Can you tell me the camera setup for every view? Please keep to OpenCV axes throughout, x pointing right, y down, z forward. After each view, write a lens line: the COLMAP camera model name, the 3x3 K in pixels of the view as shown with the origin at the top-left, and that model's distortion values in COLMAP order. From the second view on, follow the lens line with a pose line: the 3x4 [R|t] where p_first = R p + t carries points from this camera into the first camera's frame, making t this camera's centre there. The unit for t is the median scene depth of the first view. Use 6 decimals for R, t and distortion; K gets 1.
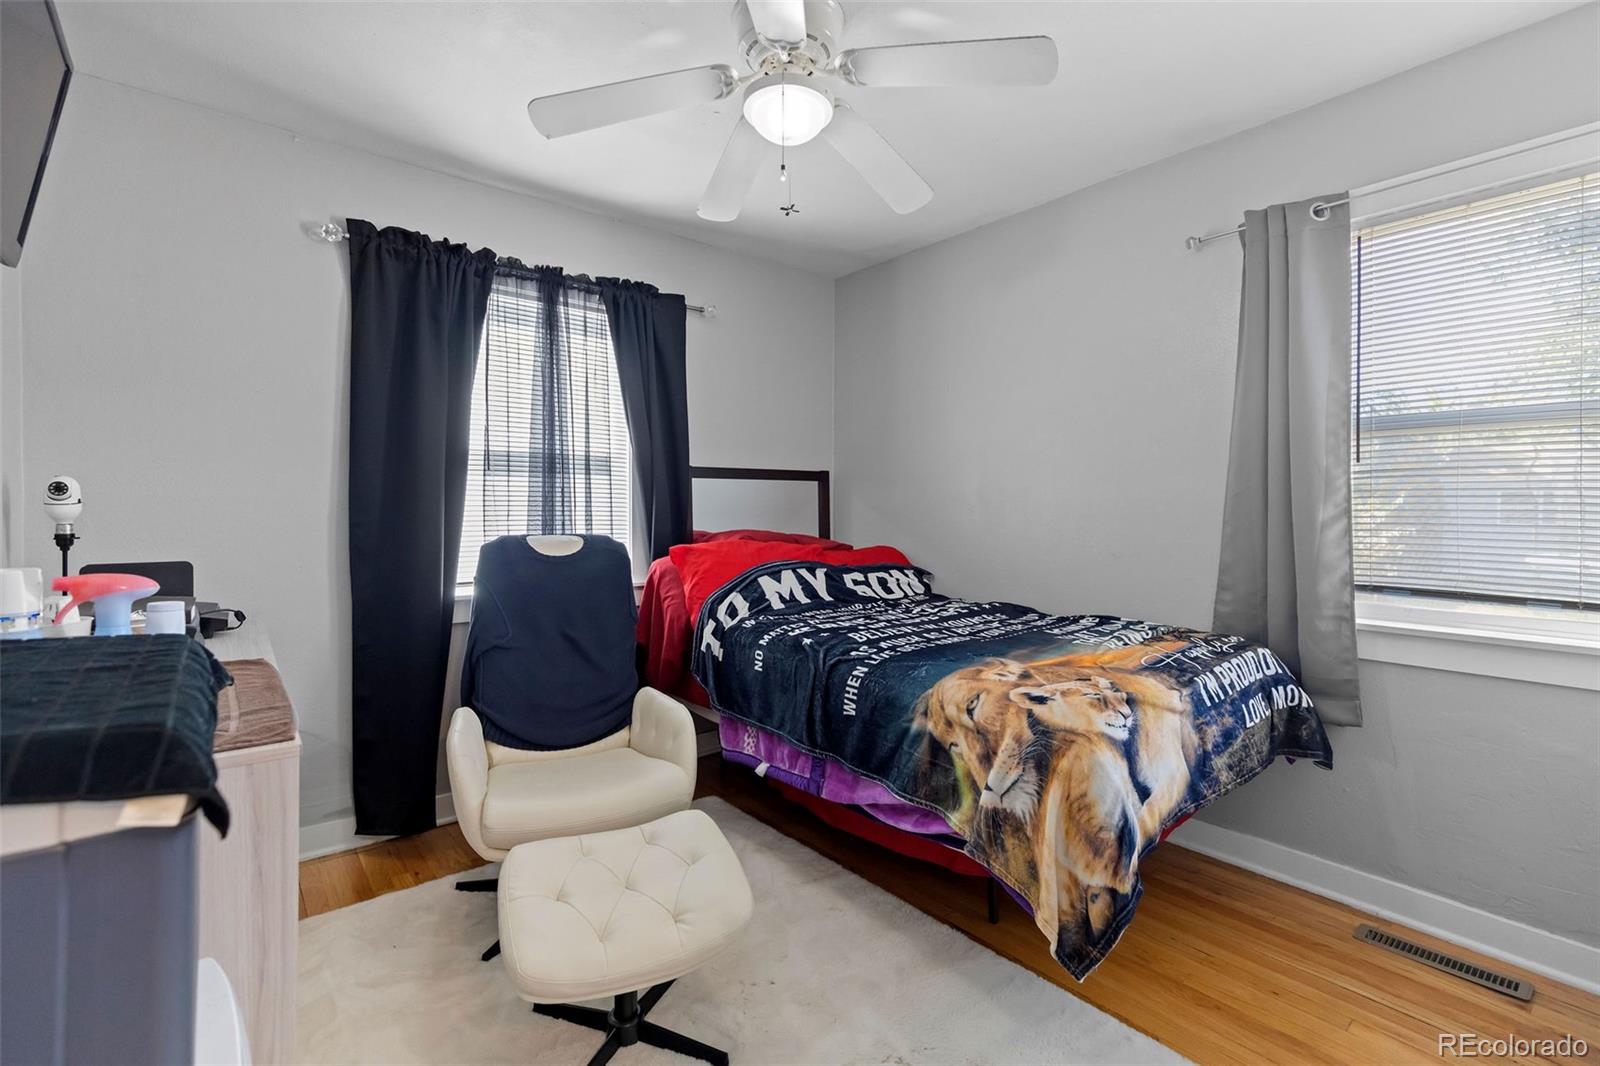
lens RADIAL K [[743.0, 0, 801.8], [0, 743.0, 520.7], [0, 0, 1]] dist [0.016219, 0.000622]
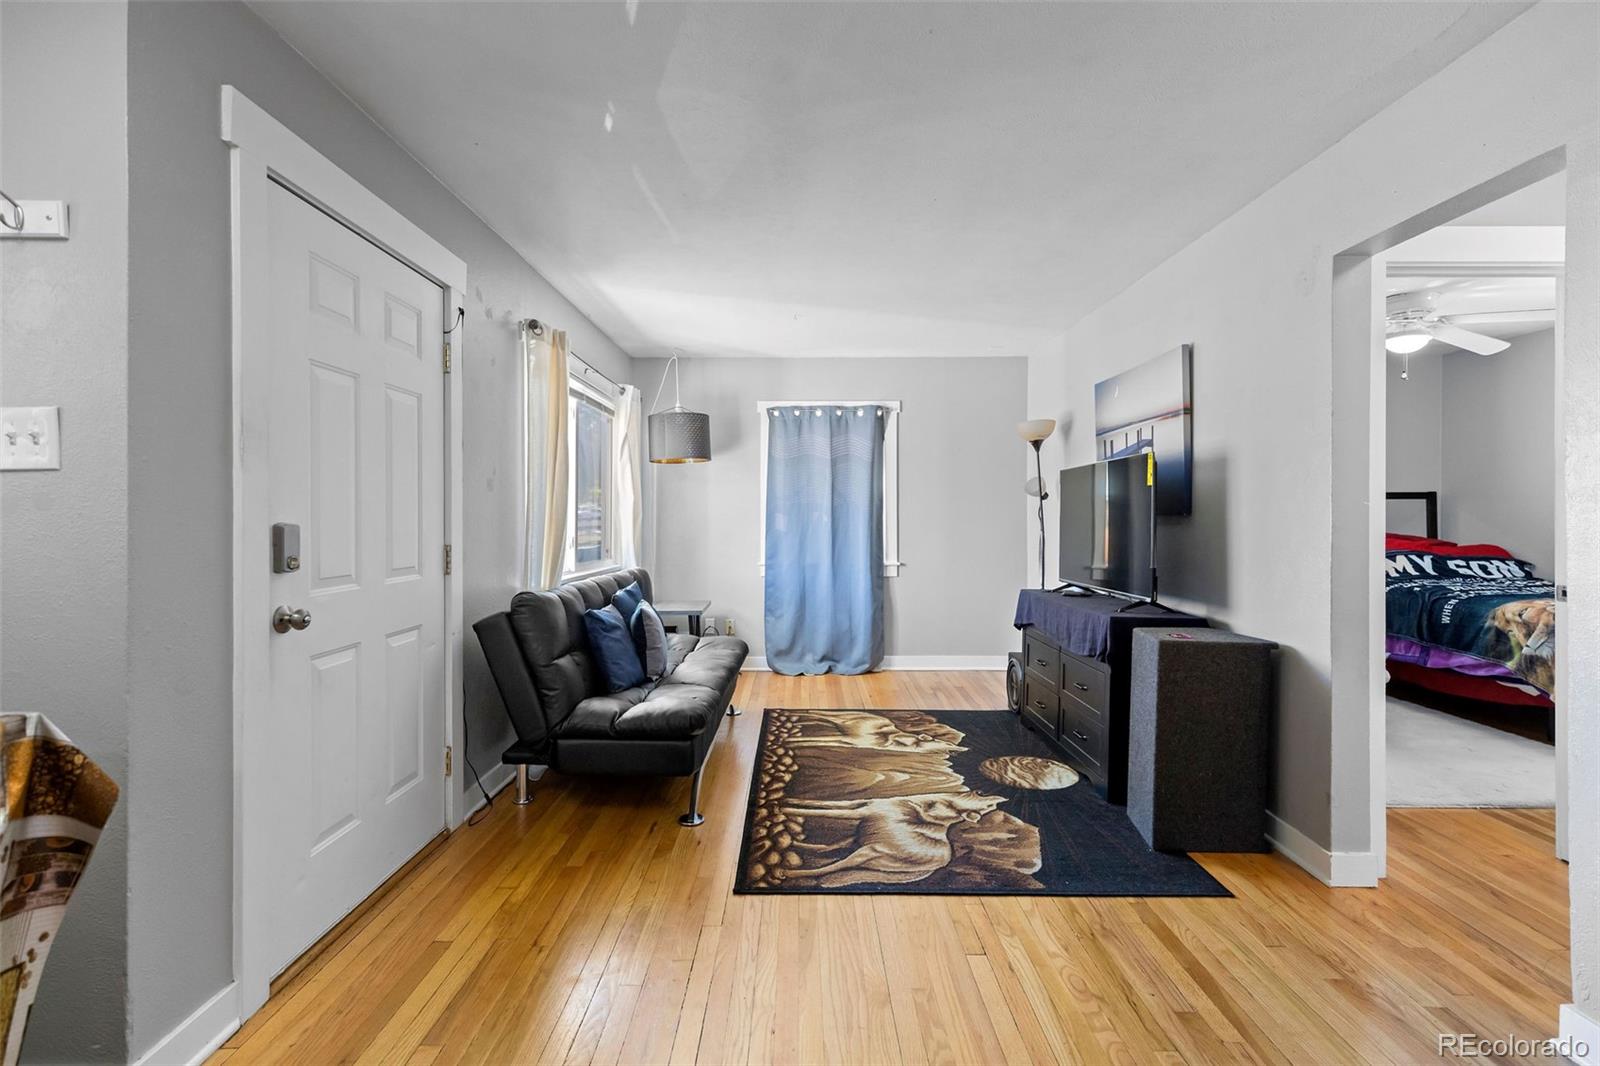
lens RADIAL K [[743.0, 0, 801.1], [0, 743.0, 523.1], [0, 0, 1]] dist [0.016219, 0.000622]
pose [[0.781185, 0.005841, -0.624272, -0.020216], [-0.009598, 0.999950, -0.002655, 0.012512], [0.624226, 0.008066, 0.781202, -1.188423]]
